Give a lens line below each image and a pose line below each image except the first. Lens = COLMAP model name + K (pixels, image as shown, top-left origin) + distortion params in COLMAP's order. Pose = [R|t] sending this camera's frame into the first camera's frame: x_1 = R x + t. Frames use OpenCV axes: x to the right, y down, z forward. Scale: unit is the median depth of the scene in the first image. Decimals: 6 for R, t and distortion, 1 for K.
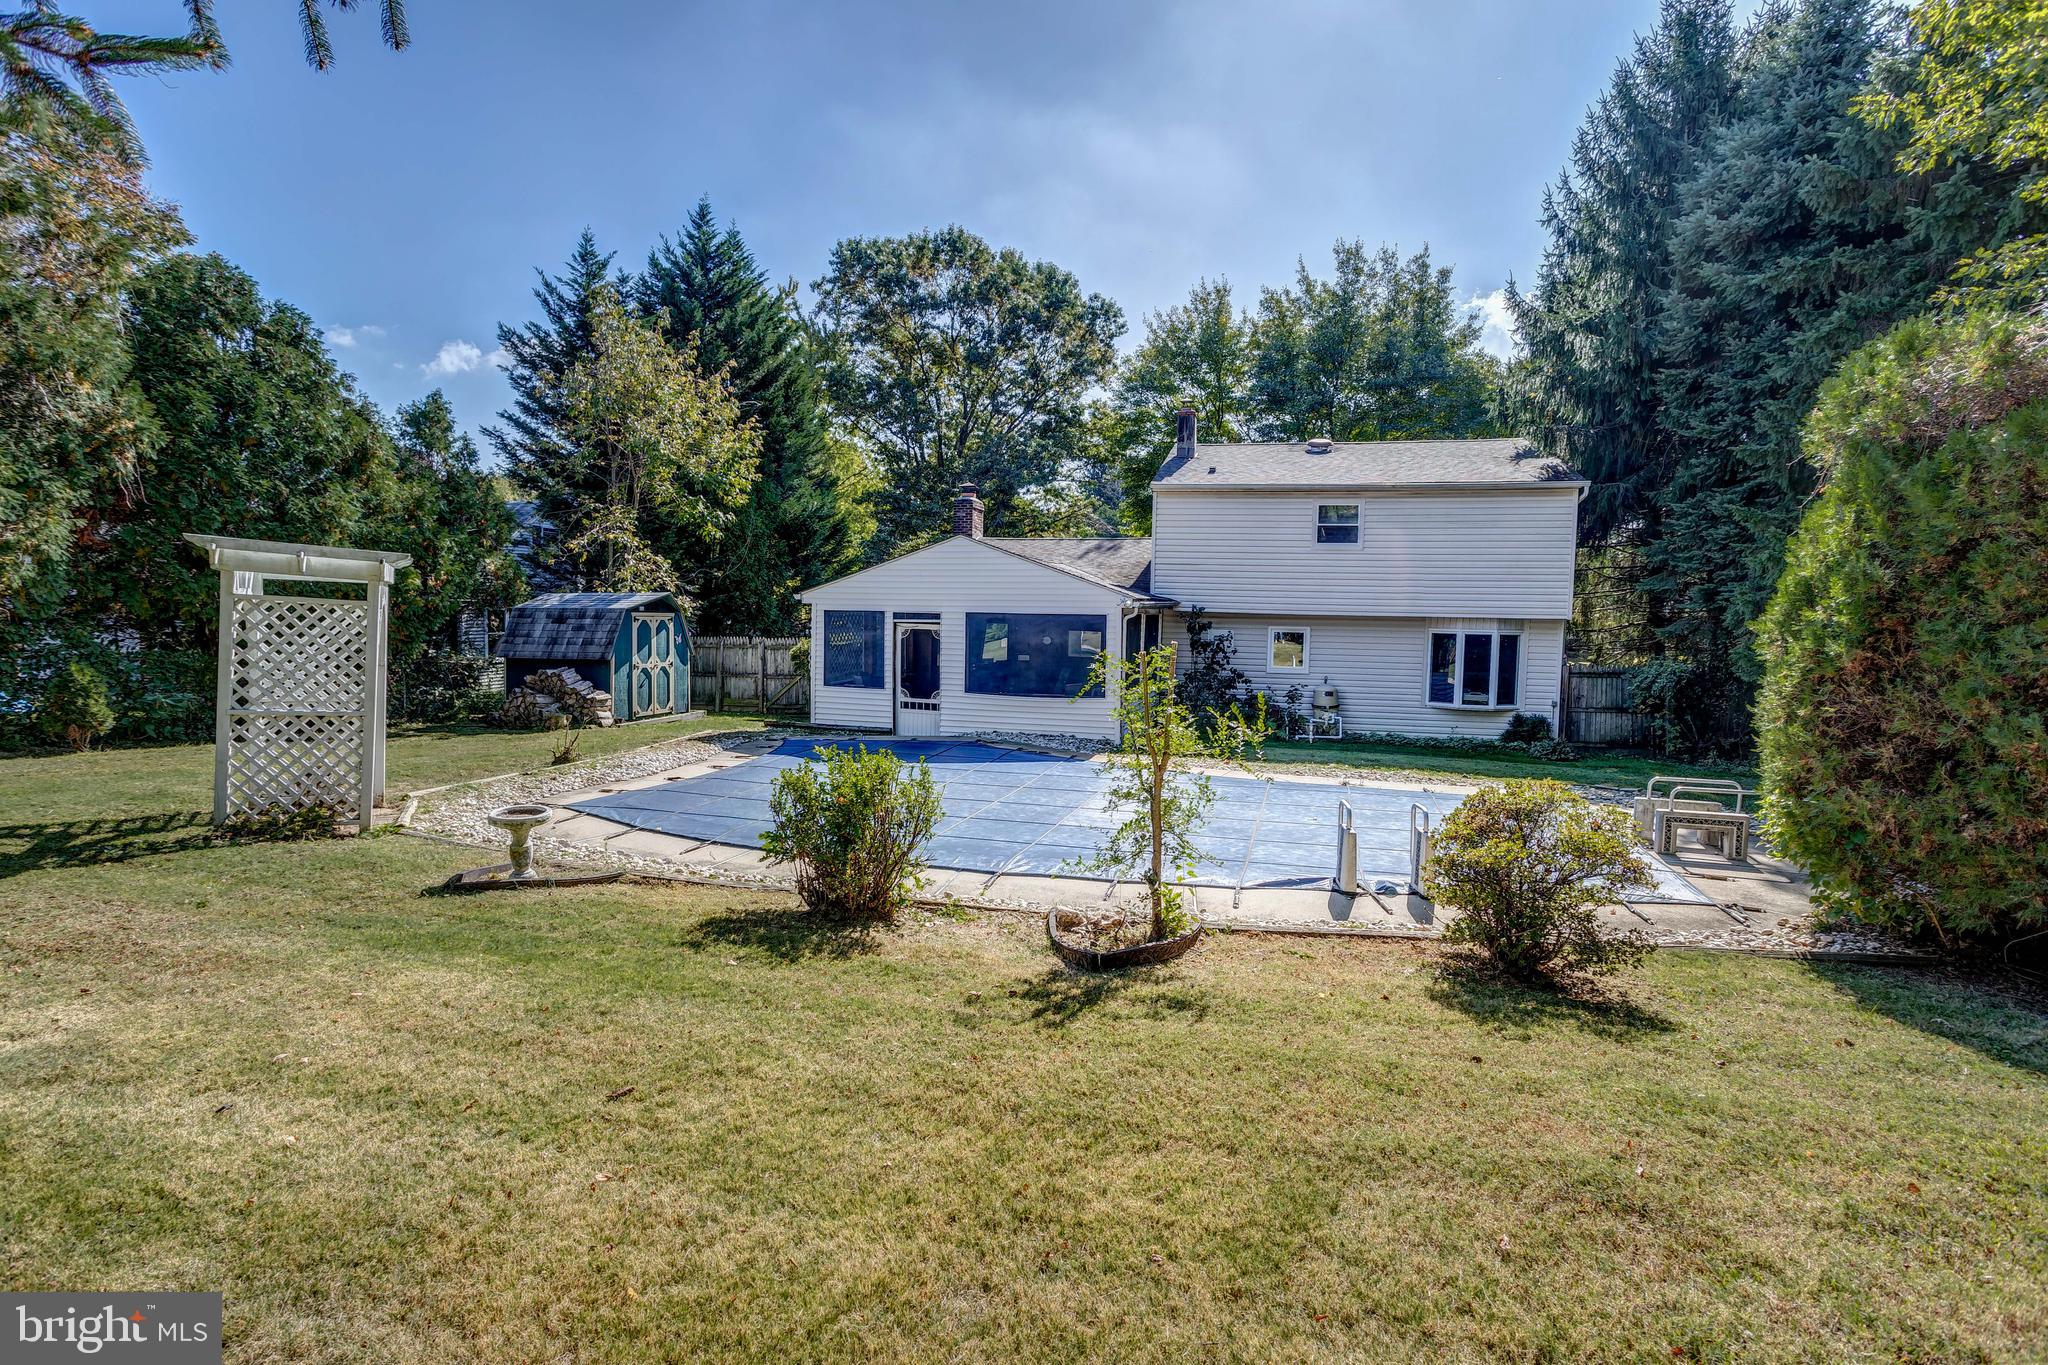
lens RADIAL K [[995.3, 0, 1033.3], [0, 995.3, 697.6], [0, 0, 1]] dist [-0.030510, 0.008268]
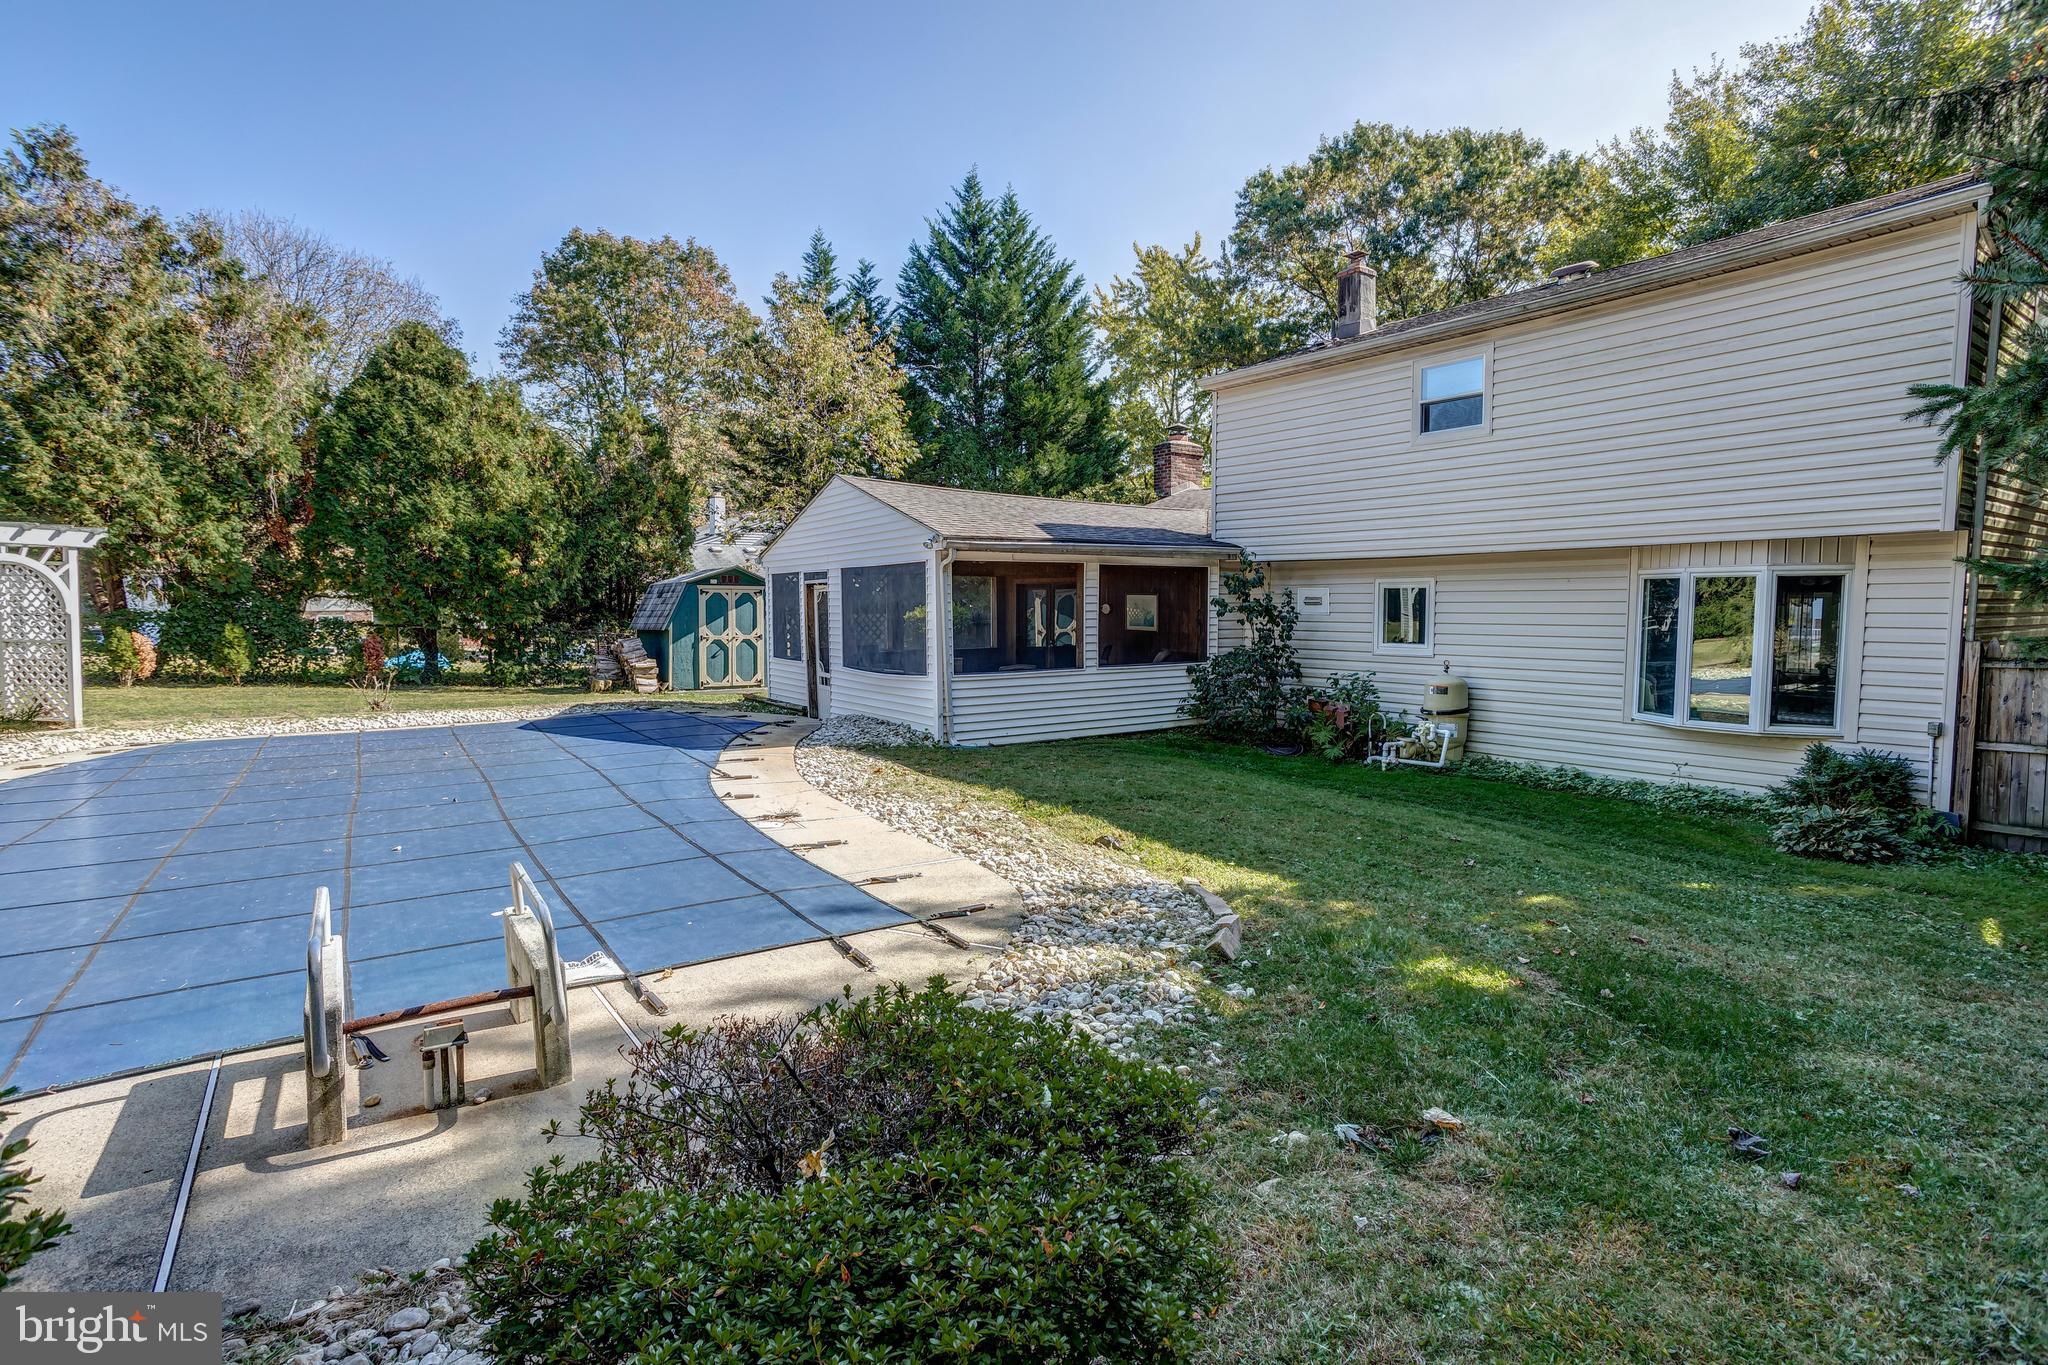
lens RADIAL K [[995.3, 0, 1015.4], [0, 995.3, 675.0], [0, 0, 1]] dist [-0.030510, 0.008268]
pose [[0.760625, 0.025741, -0.648681, 0.497326], [-0.038434, 0.999246, -0.005414, 0.000402], [0.648053, 0.029049, 0.761041, 0.414227]]
